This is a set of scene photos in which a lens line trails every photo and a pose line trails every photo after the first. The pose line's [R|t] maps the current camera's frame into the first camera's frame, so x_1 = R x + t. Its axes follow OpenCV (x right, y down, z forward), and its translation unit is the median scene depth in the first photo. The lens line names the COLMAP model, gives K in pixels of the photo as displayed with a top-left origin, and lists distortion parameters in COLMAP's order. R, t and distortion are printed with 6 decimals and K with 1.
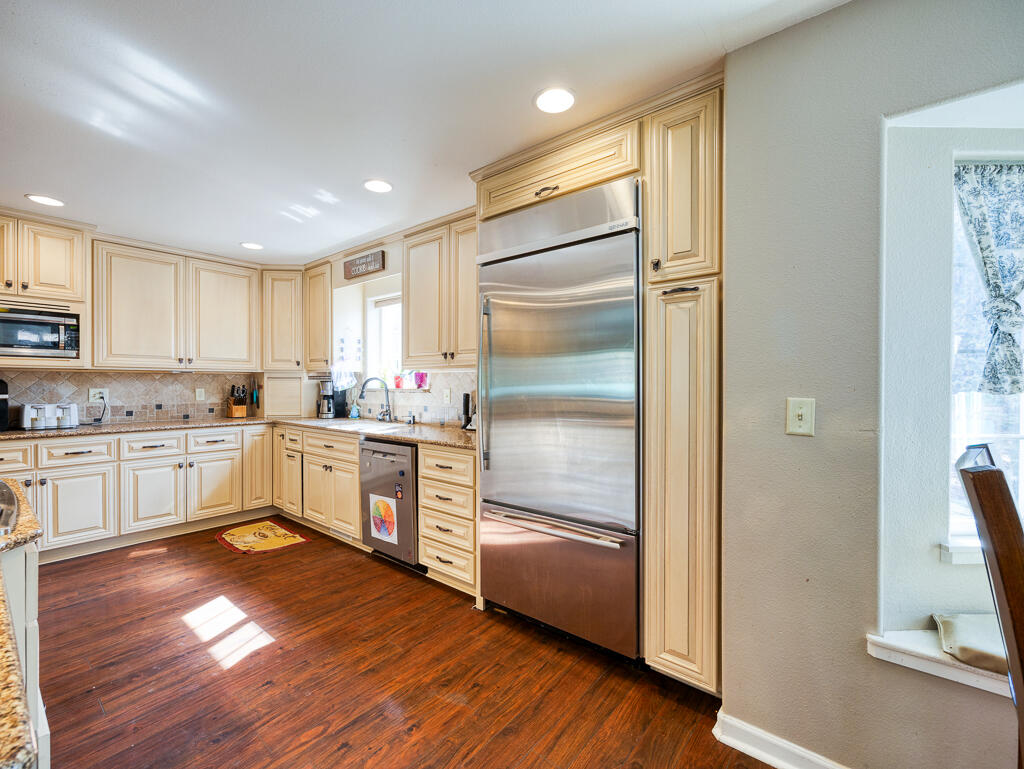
lens RADIAL K [[444.3, 0, 512.2], [0, 444.3, 383.7], [0, 0, 1]] dist [-0.001424, 0.000334]
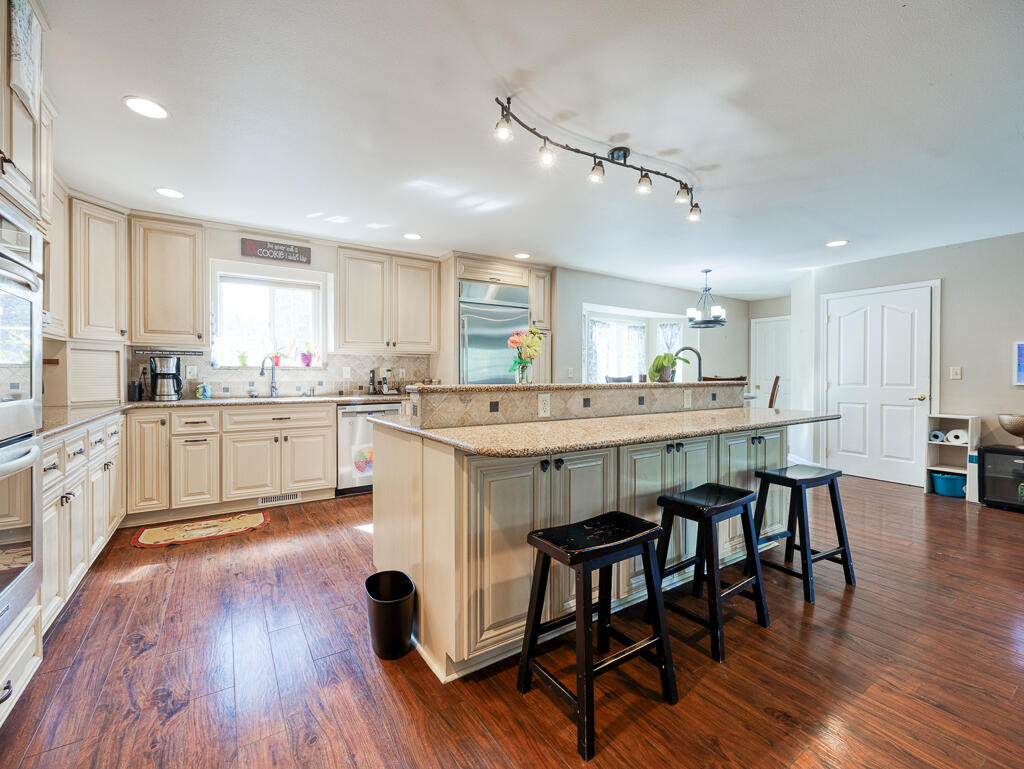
lens RADIAL K [[444.3, 0, 514.7], [0, 444.3, 378.8], [0, 0, 1]] dist [-0.001424, 0.000334]
pose [[0.293768, -0.011163, 0.955812, -1.329402], [-0.000396, 0.999930, 0.011800, 0.032377], [-0.955877, -0.003845, 0.293743, 0.149008]]
